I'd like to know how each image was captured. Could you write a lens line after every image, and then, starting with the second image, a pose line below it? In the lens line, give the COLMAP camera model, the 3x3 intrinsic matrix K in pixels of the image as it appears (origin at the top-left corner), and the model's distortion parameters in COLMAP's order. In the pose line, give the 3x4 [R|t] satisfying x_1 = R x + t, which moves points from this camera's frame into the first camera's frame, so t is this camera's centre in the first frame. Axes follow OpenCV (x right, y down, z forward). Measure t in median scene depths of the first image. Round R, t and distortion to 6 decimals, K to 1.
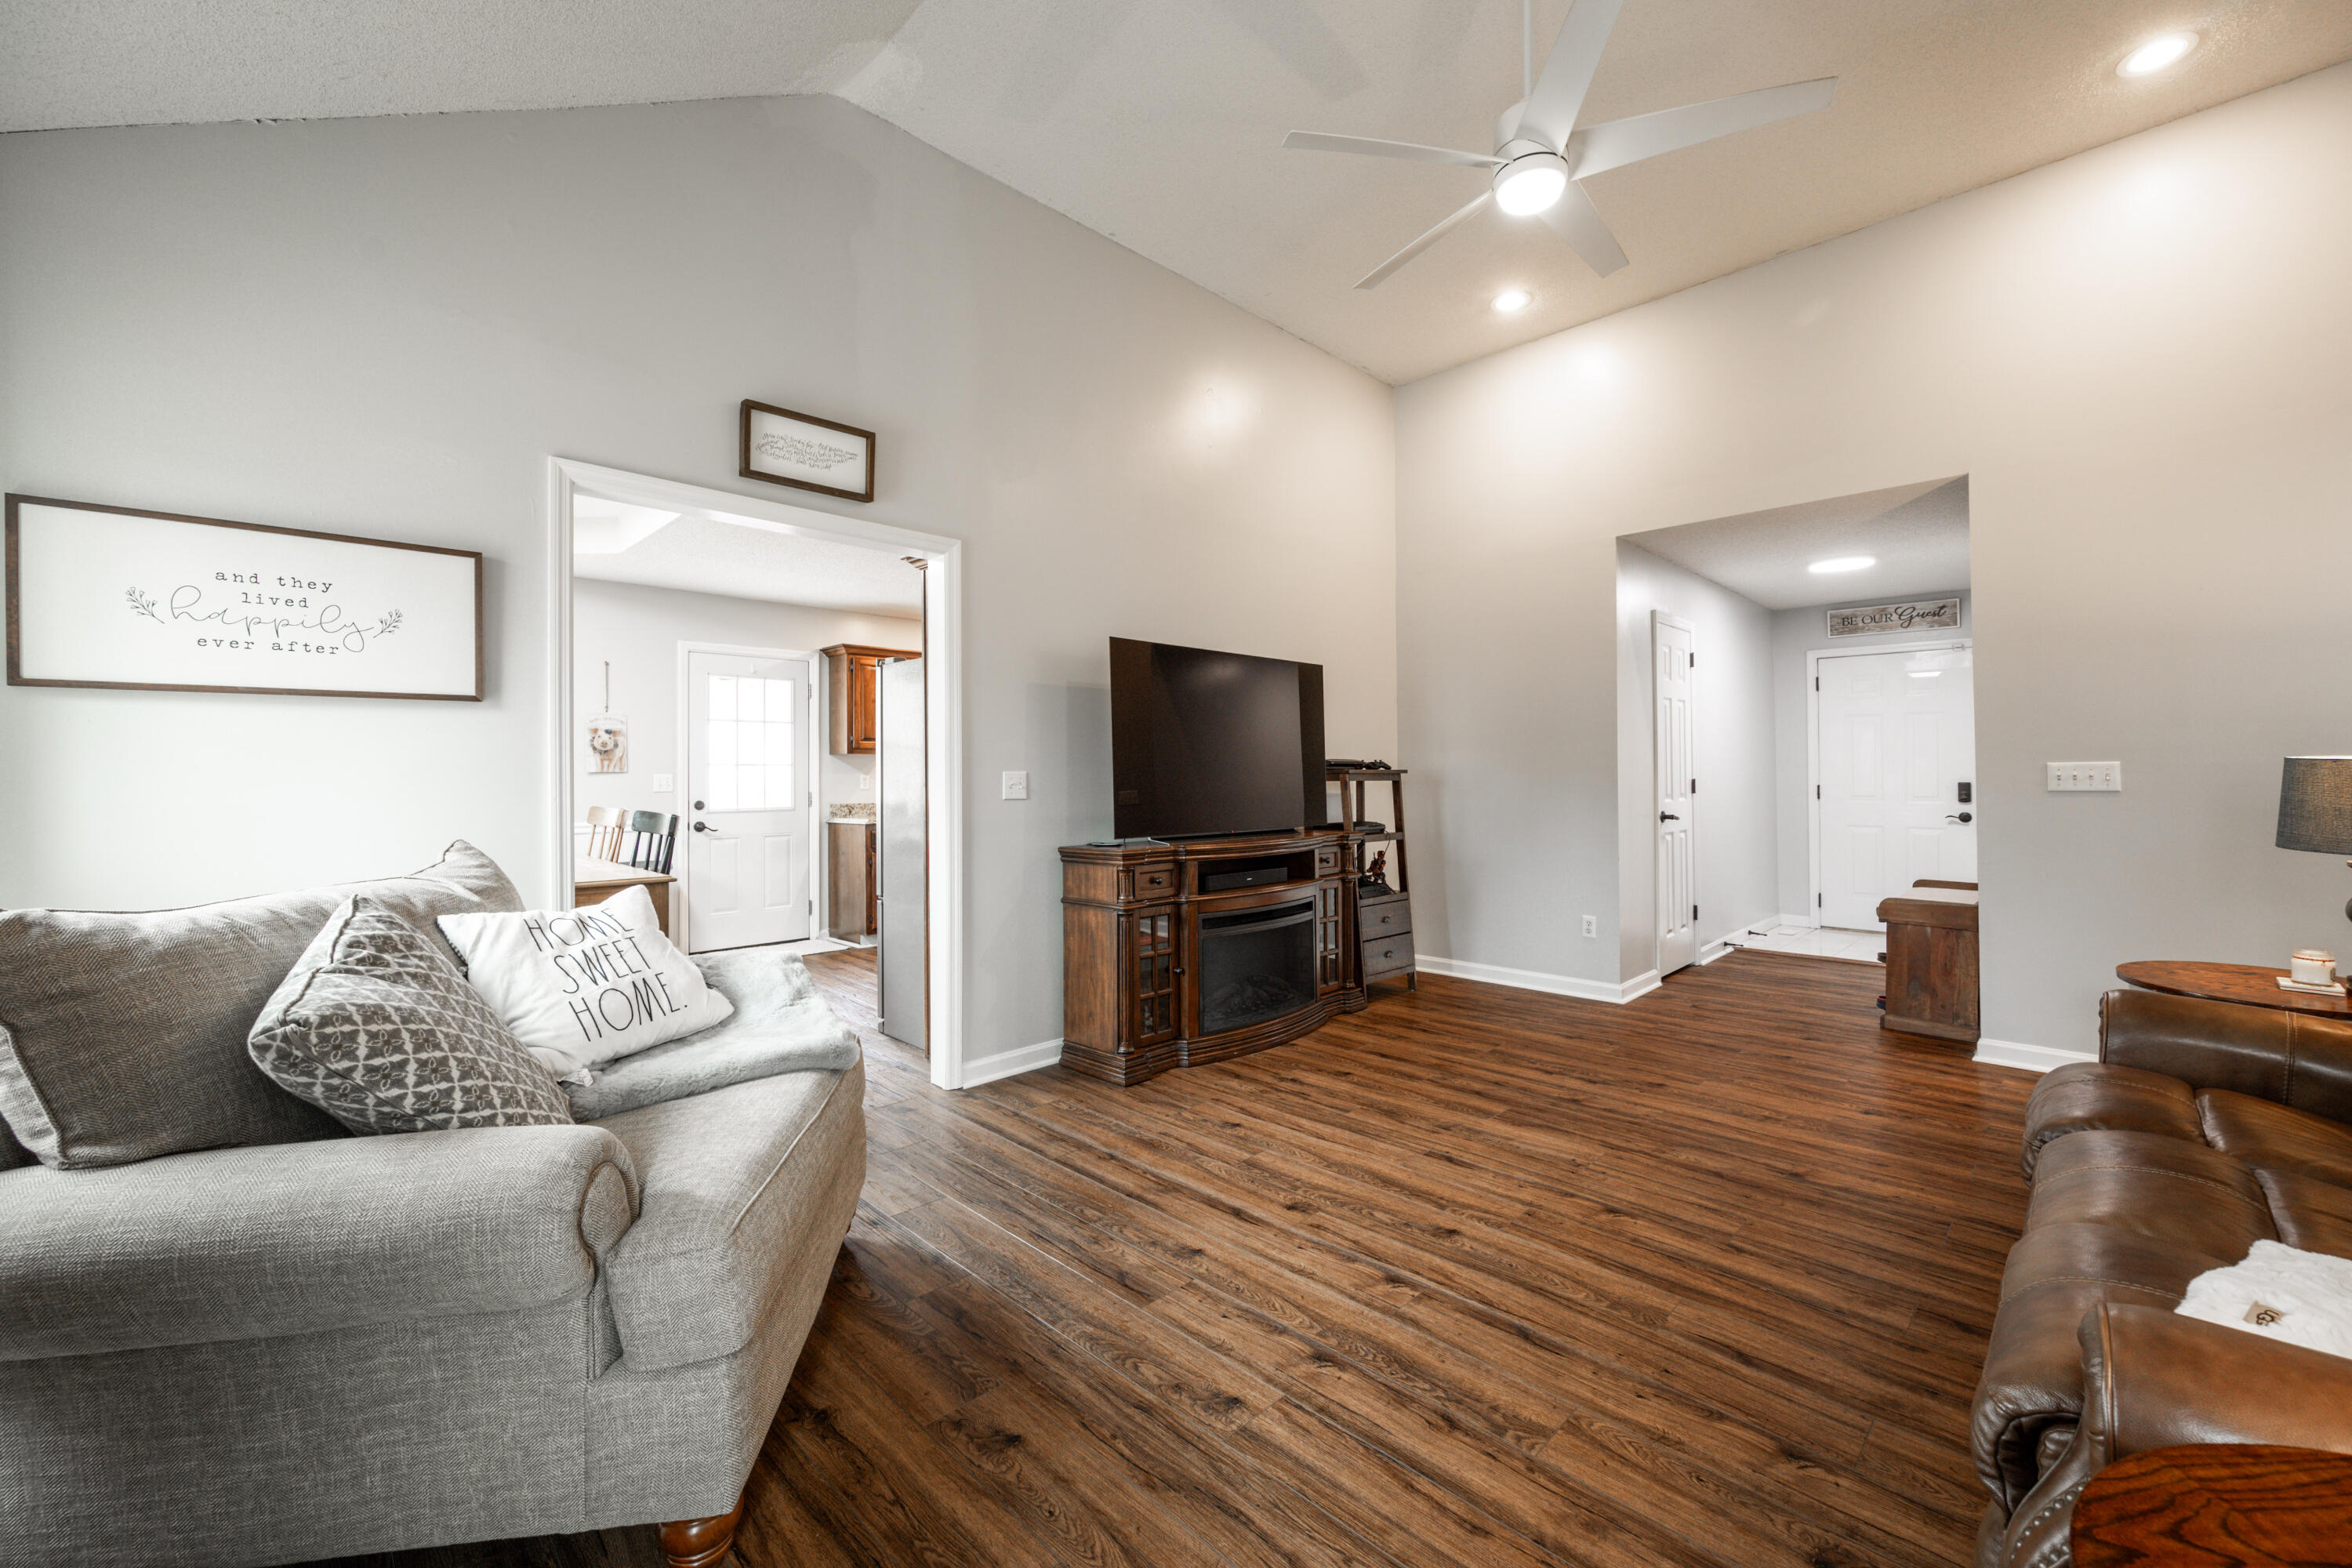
lens RADIAL K [[927.9, 0, 1183.9], [0, 927.9, 773.3], [0, 0, 1]] dist [-0.001826, 0.000415]
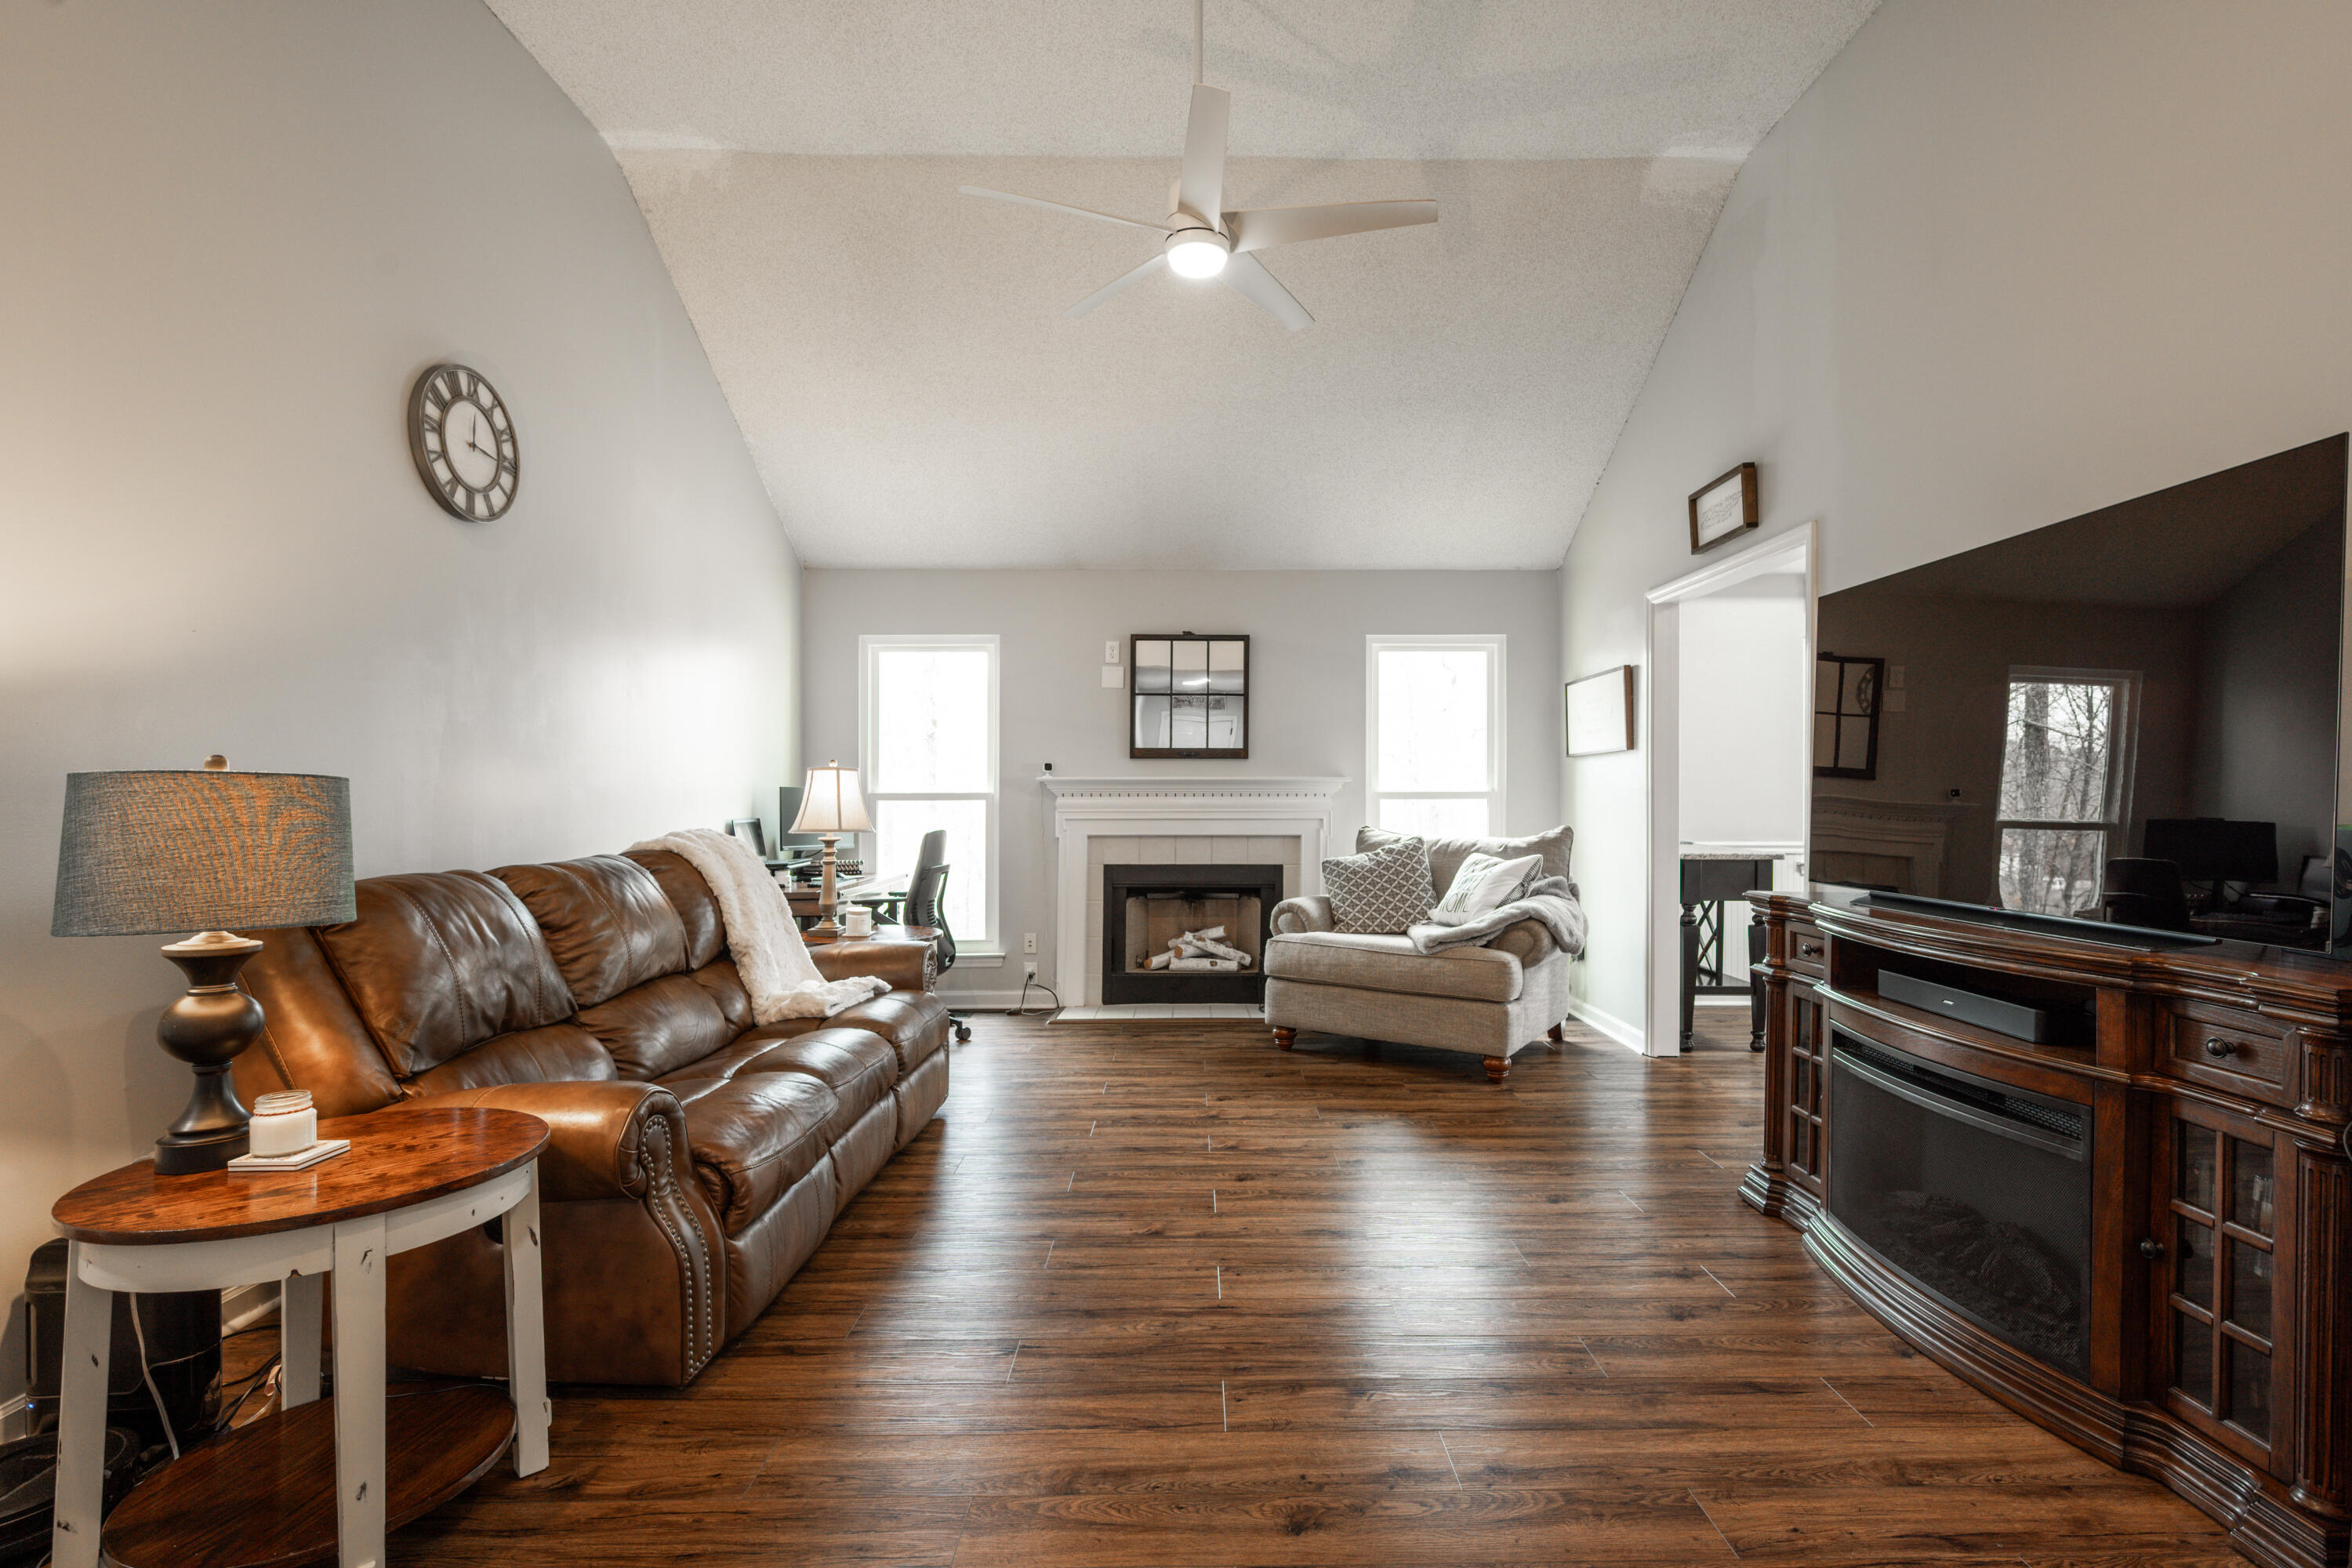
lens RADIAL K [[1110.4, 0, 1226.7], [0, 1110.4, 801.6], [0, 0, 1]] dist [-0.013631, -0.001145]
pose [[-0.682795, 0.009481, -0.730548, 1.265184], [0.005805, 0.999955, 0.007552, -0.002096], [0.730587, 0.000916, -0.682819, 1.850569]]
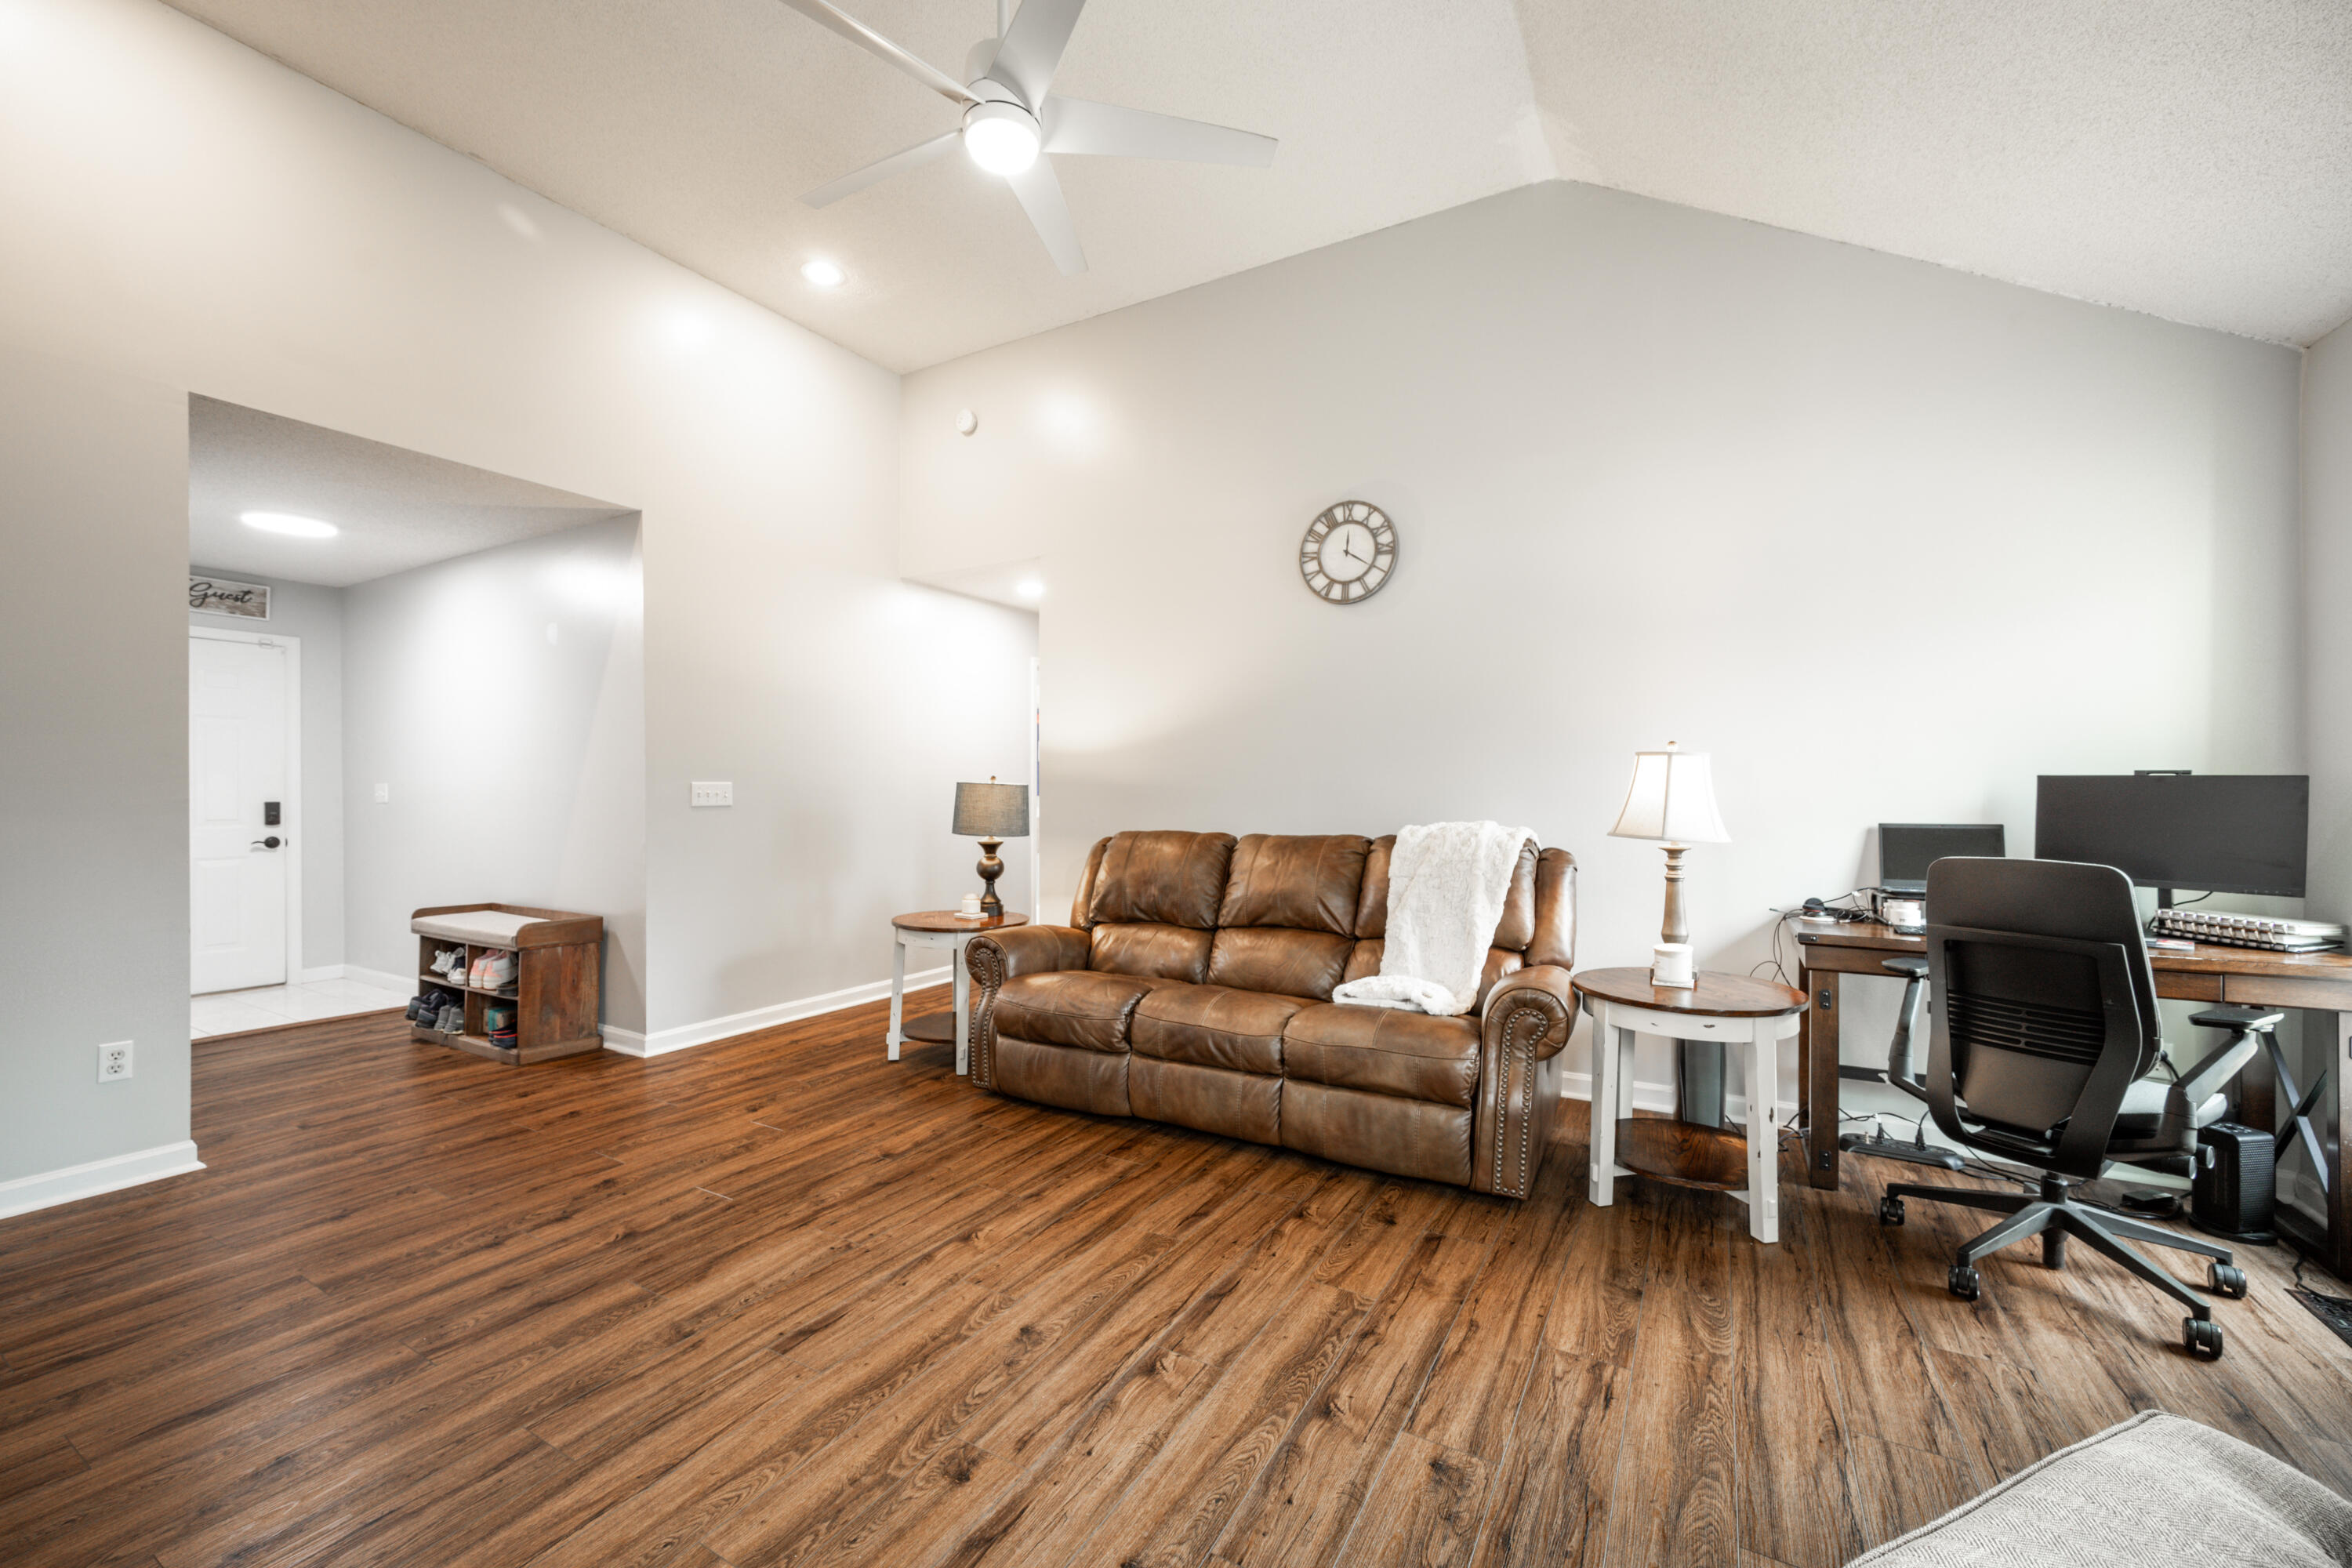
lens RADIAL K [[927.9, 0, 1181.2], [0, 927.9, 794.1], [0, 0, 1]] dist [-0.001826, 0.000415]
pose [[-0.259650, 0.001535, 0.965701, -0.531795], [-0.002169, 0.999995, -0.002173, 0.007279], [-0.965700, -0.002659, -0.259646, 1.024792]]
